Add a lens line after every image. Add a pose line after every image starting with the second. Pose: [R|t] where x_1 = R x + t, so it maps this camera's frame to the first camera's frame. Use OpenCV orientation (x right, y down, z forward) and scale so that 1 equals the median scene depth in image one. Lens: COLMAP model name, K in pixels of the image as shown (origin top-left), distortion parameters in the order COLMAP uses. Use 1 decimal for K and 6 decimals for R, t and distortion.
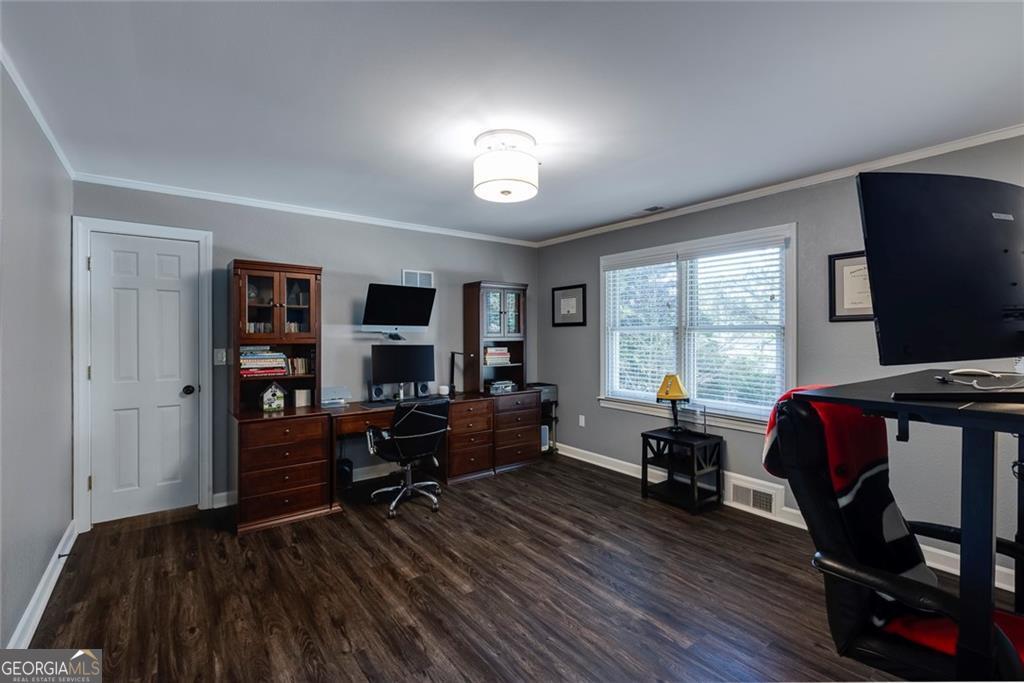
lens RADIAL K [[458.0, 0, 514.1], [0, 458.0, 336.2], [0, 0, 1]] dist [0.001310, 0.000245]
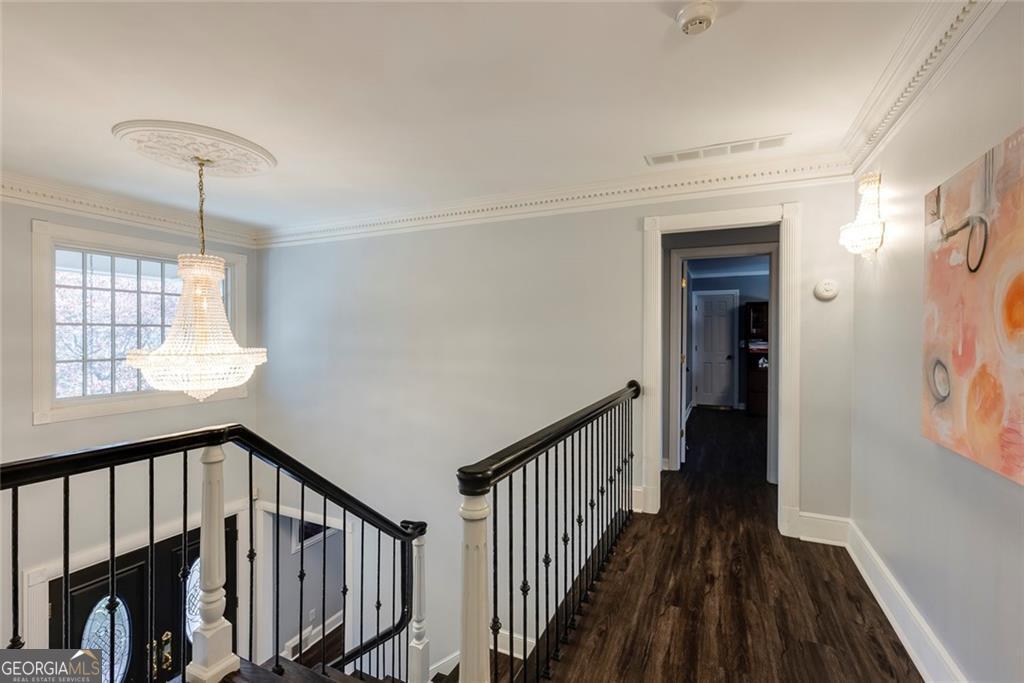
lens RADIAL K [[458.0, 0, 511.8], [0, 458.0, 335.3], [0, 0, 1]] dist [0.001310, 0.000245]
pose [[0.487704, 0.003228, -0.873003, 0.803802], [-0.001858, 0.999995, 0.002660, -0.002344], [0.873007, 0.000324, 0.487708, -1.130860]]
